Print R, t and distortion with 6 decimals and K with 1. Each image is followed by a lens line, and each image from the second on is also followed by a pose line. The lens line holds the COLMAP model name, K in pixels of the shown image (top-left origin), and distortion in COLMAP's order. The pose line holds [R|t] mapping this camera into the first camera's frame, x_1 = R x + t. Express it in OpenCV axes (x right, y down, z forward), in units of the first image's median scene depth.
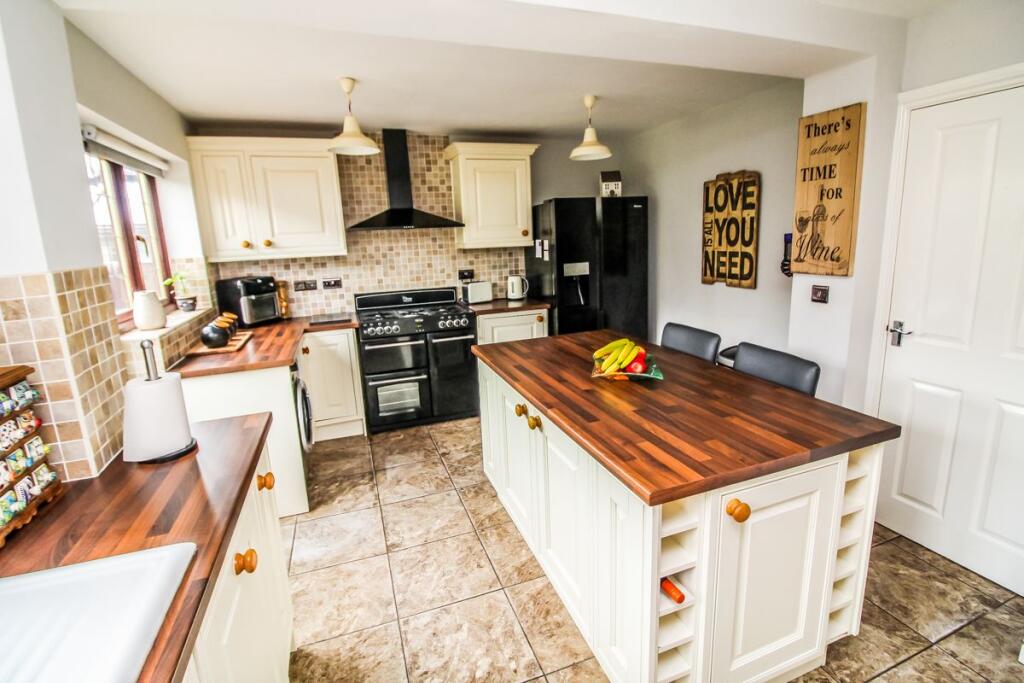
lens RADIAL K [[471.3, 0, 512.1], [0, 471.3, 327.9], [0, 0, 1]] dist [0.001195, -0.013999]
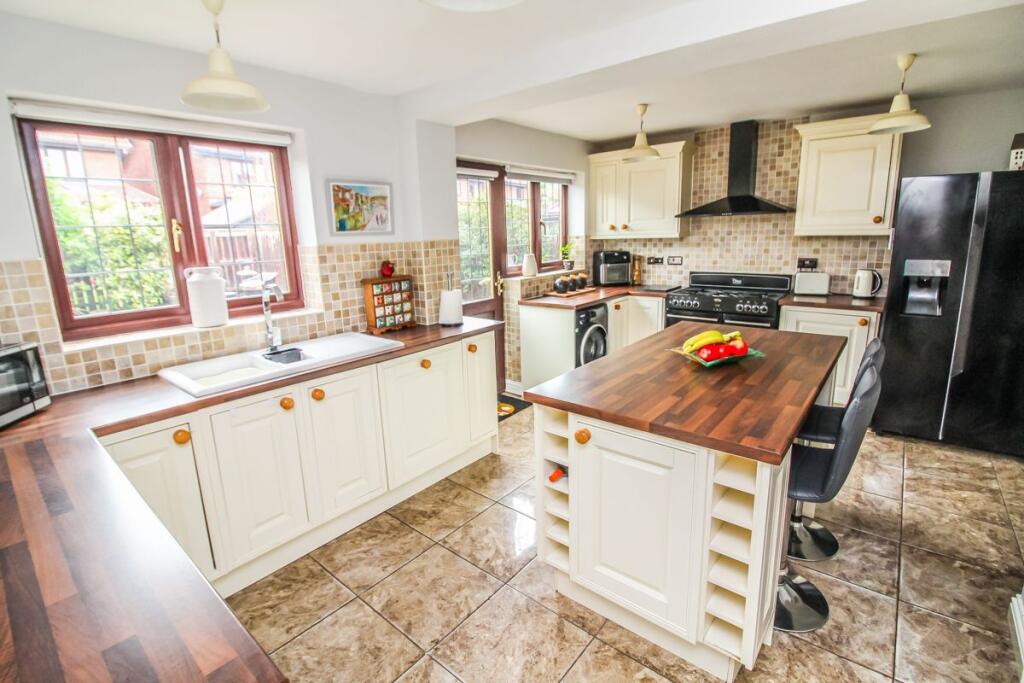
lens RADIAL K [[471.3, 0, 512.1], [0, 471.3, 327.9], [0, 0, 1]] dist [0.001195, -0.013999]
pose [[0.505050, 0.198765, -0.839891, 0.450573], [-0.157677, 0.977993, 0.136631, -0.024712], [0.848565, 0.063426, 0.525275, 0.021988]]
